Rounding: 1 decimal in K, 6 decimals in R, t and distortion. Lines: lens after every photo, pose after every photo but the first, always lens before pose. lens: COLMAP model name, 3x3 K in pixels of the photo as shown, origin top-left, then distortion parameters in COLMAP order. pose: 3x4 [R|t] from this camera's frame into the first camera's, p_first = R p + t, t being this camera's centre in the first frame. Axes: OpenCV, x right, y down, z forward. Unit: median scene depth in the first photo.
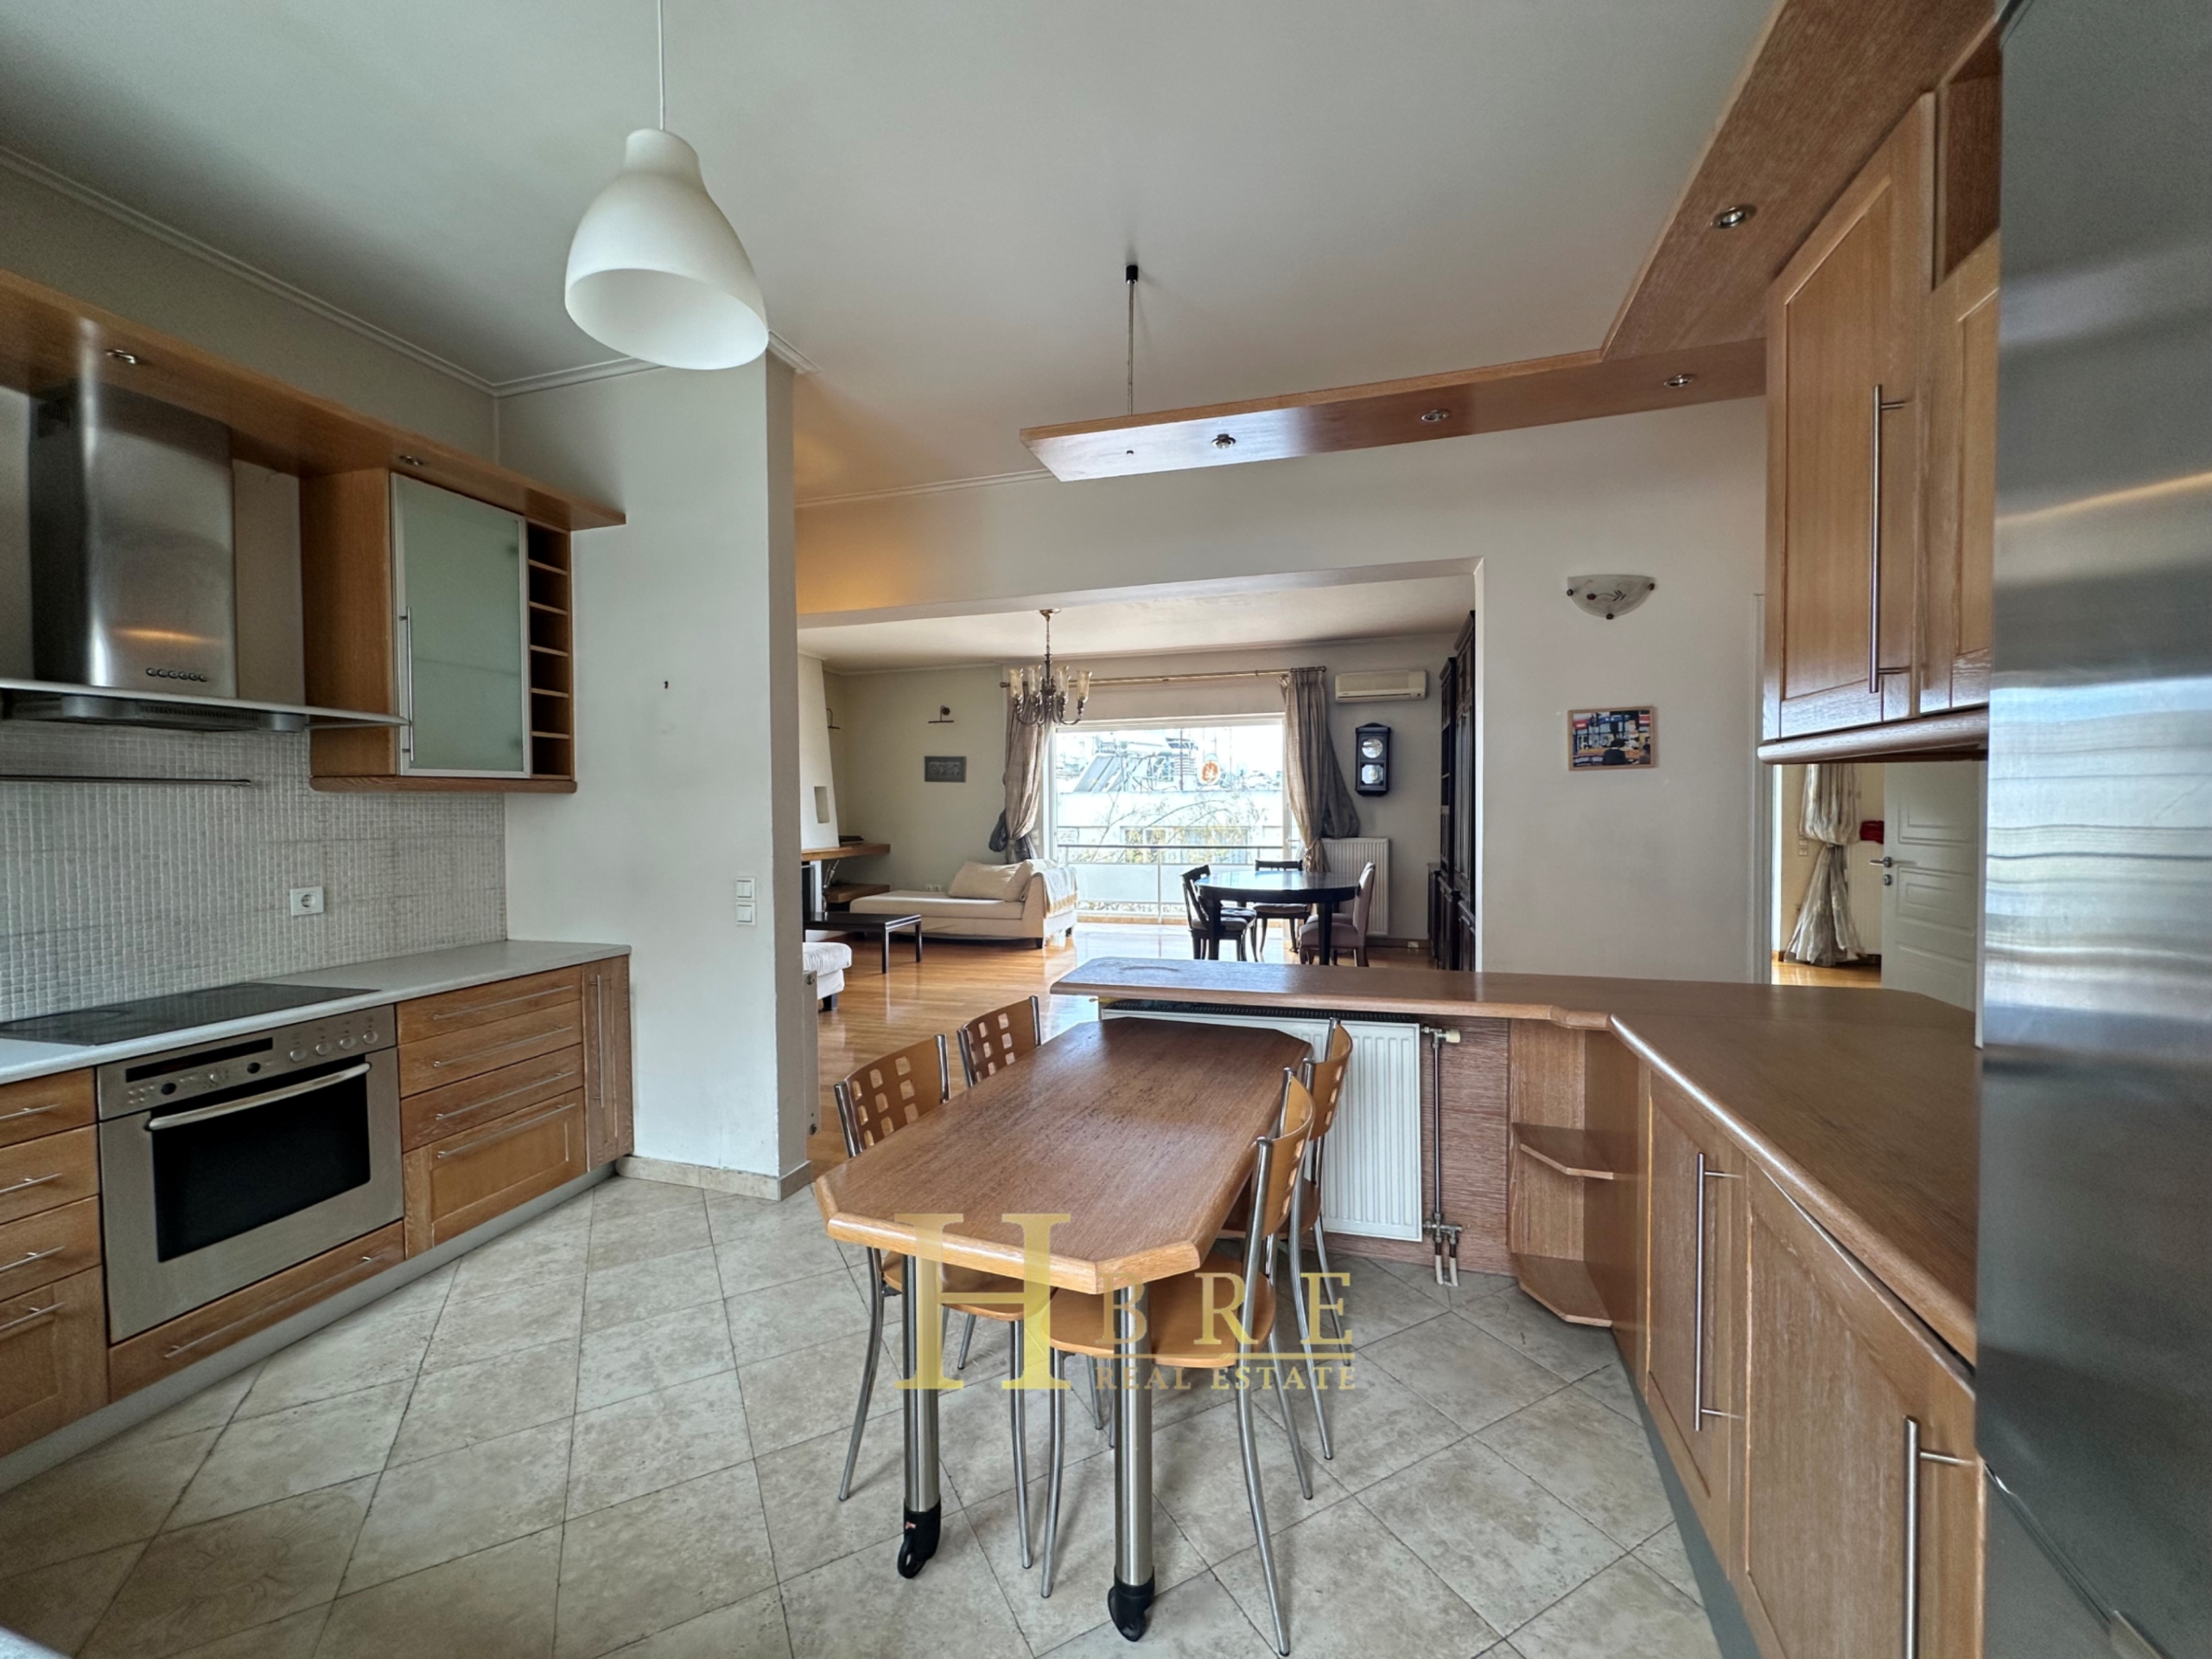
lens RADIAL K [[881.8, 0, 1108.4], [0, 881.8, 821.8], [0, 0, 1]] dist [0.000078, 0.000022]
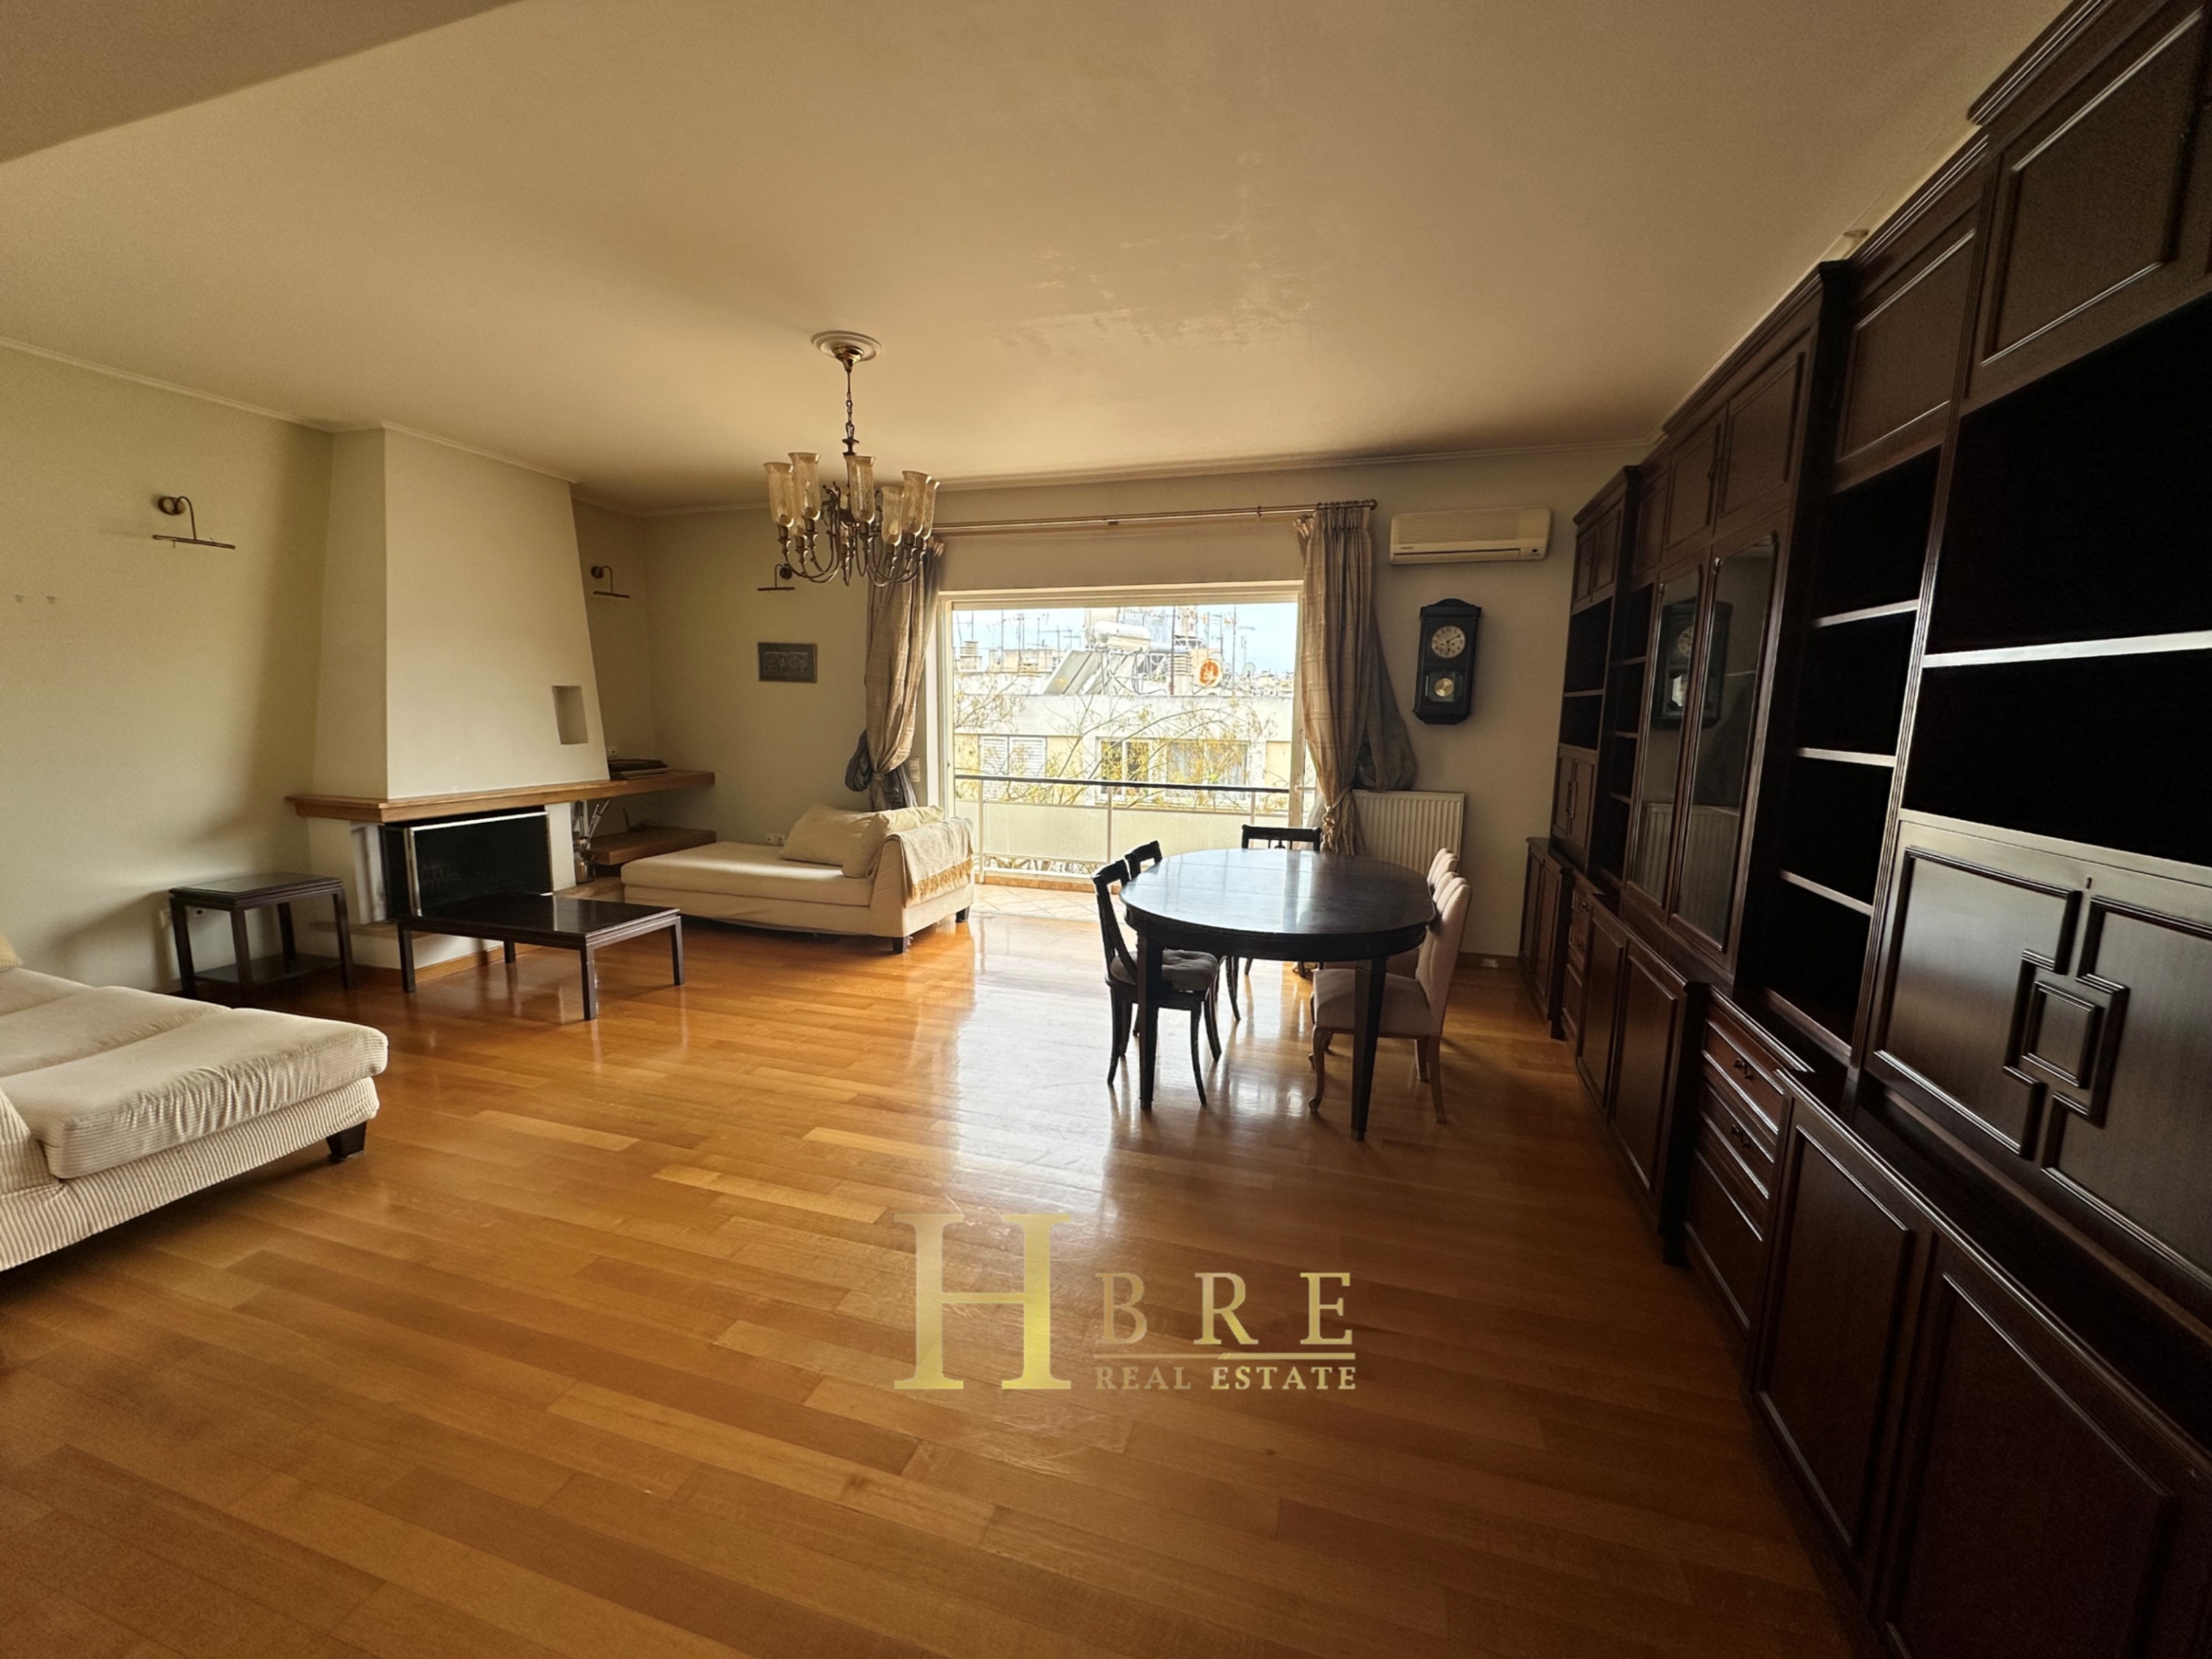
lens RADIAL K [[881.8, 0, 1103.9], [0, 881.8, 826.9], [0, 0, 1]] dist [0.000078, 0.000022]
pose [[0.999685, 0.023430, -0.008988, 0.068089], [-0.022180, 0.992492, 0.120285, -0.023592], [0.011739, -0.120047, 0.992699, 0.352528]]
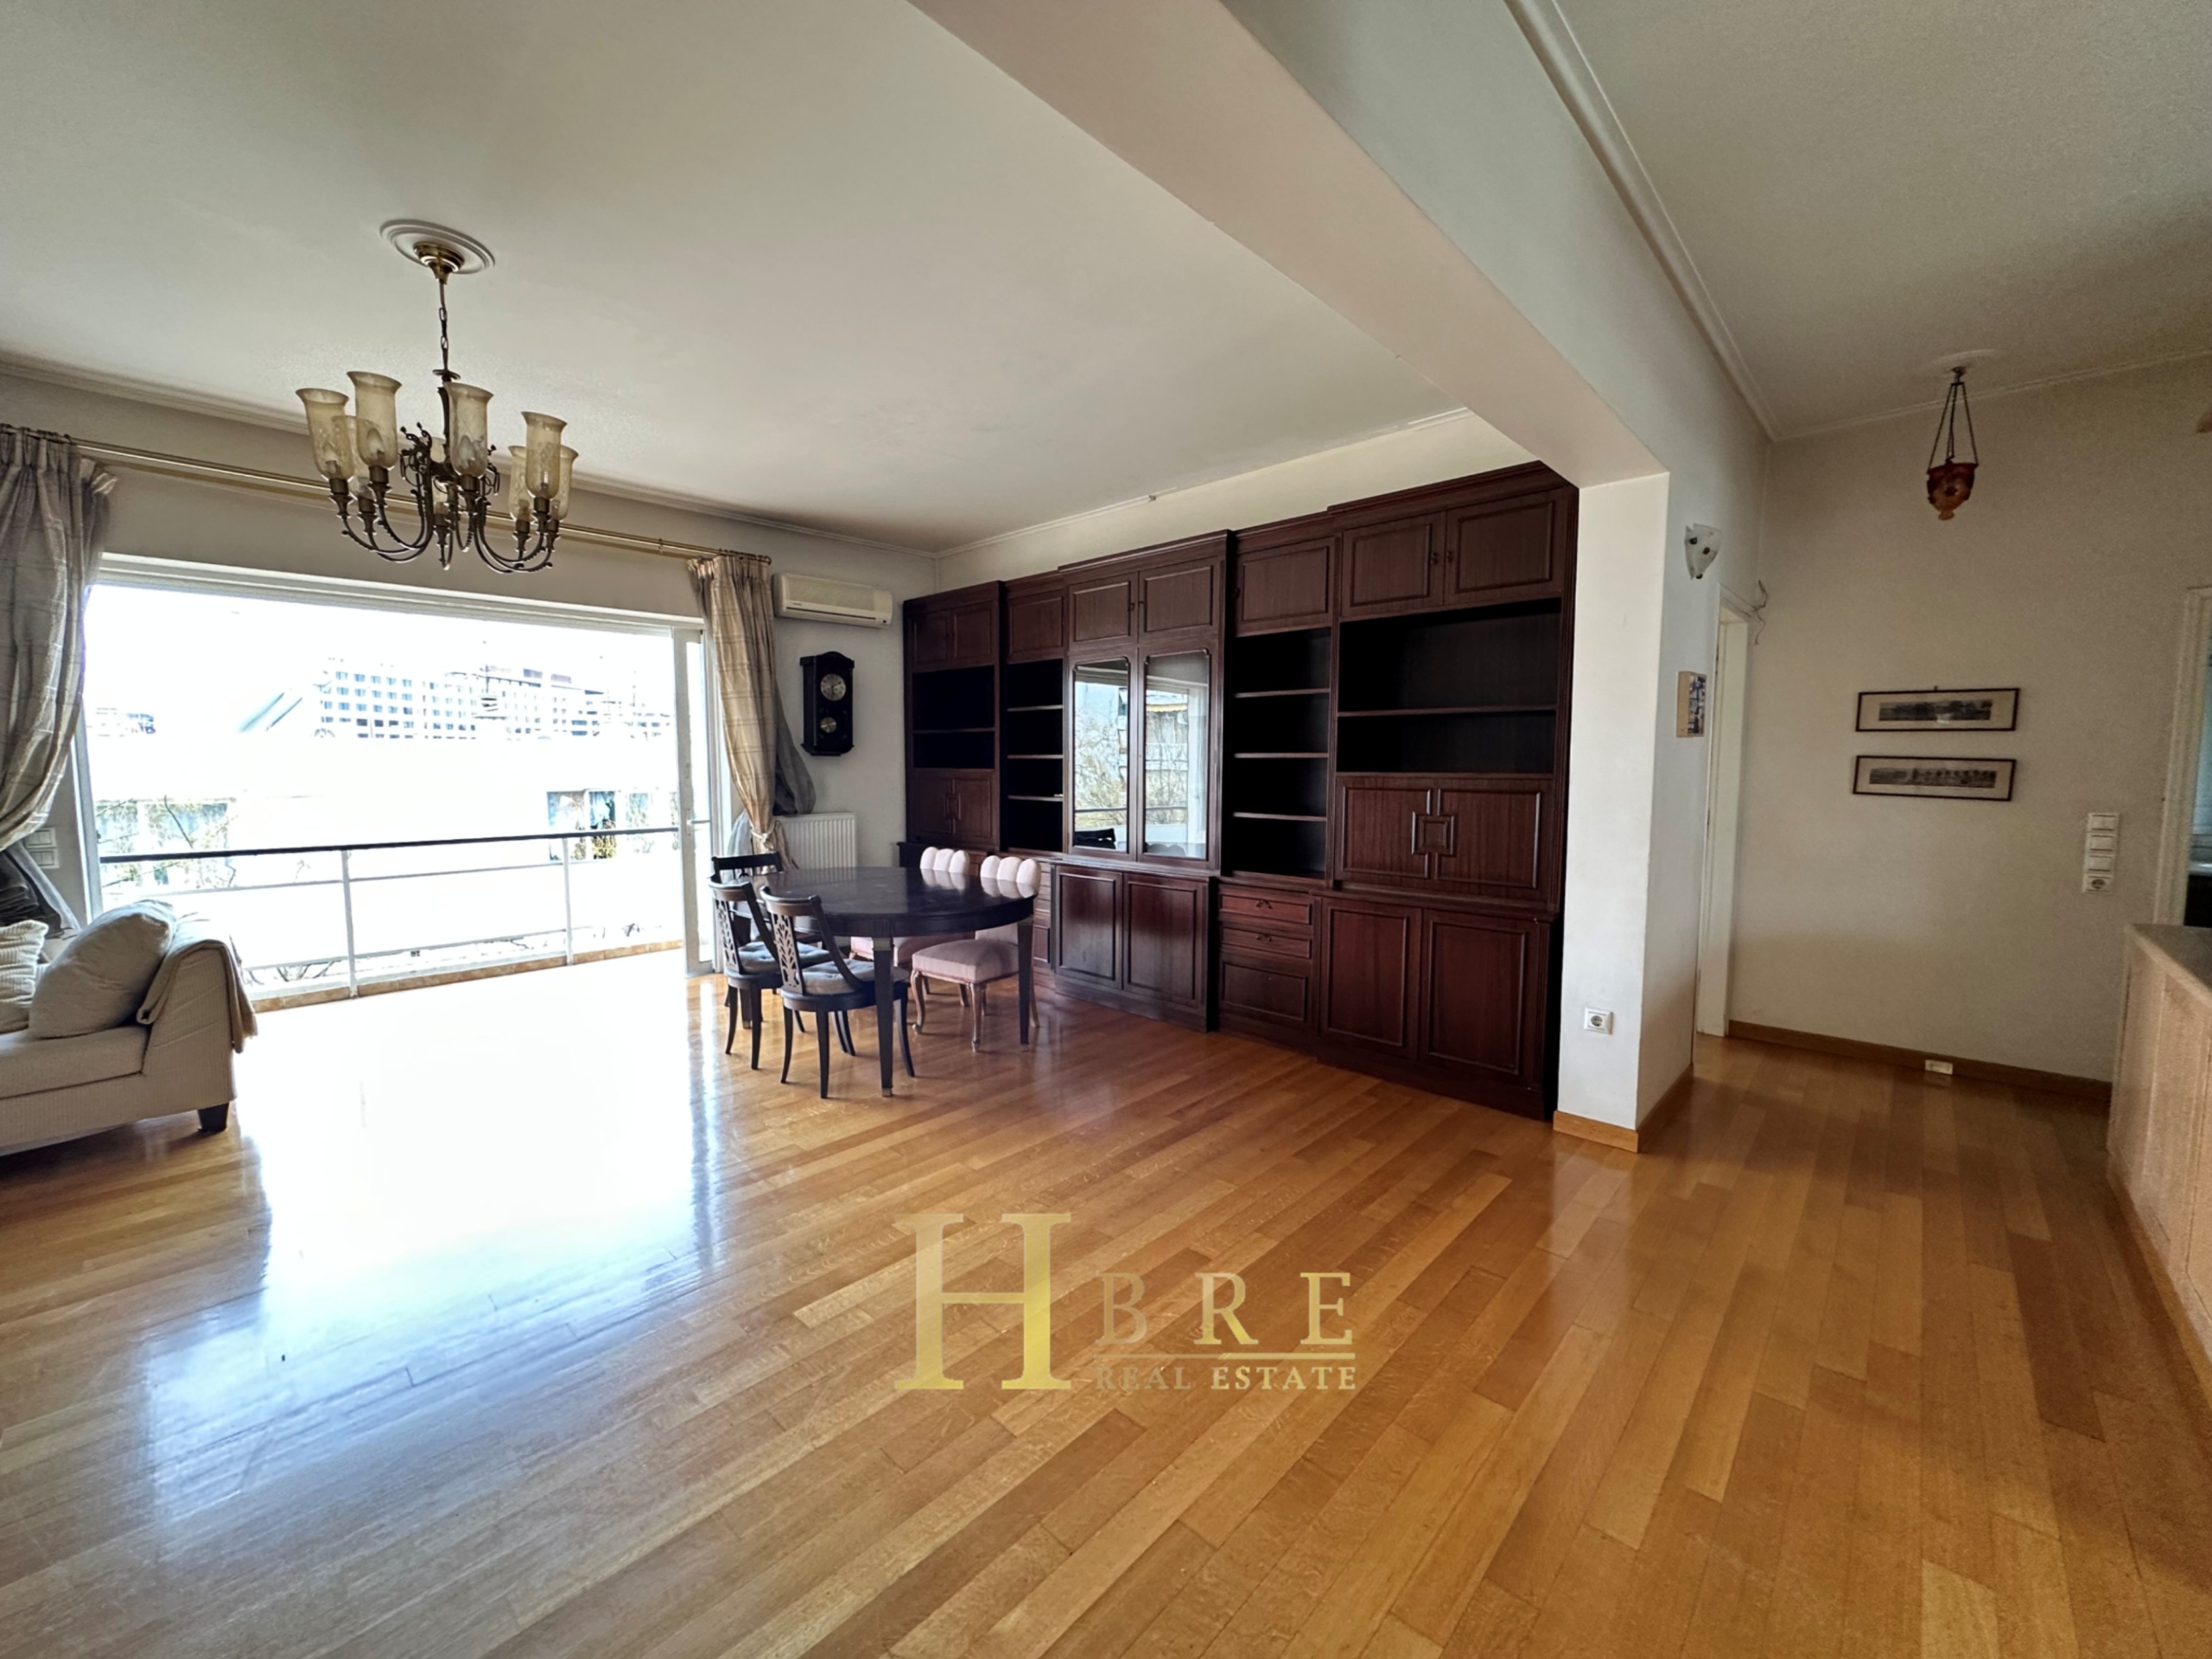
lens RADIAL K [[881.8, 0, 1106.2], [0, 881.8, 828.8], [0, 0, 1]] dist [0.000078, 0.000022]
pose [[0.451593, -0.063297, 0.889976, -0.222740], [0.010973, 0.997799, 0.065397, -0.011892], [-0.892157, -0.019767, 0.451294, 0.432400]]
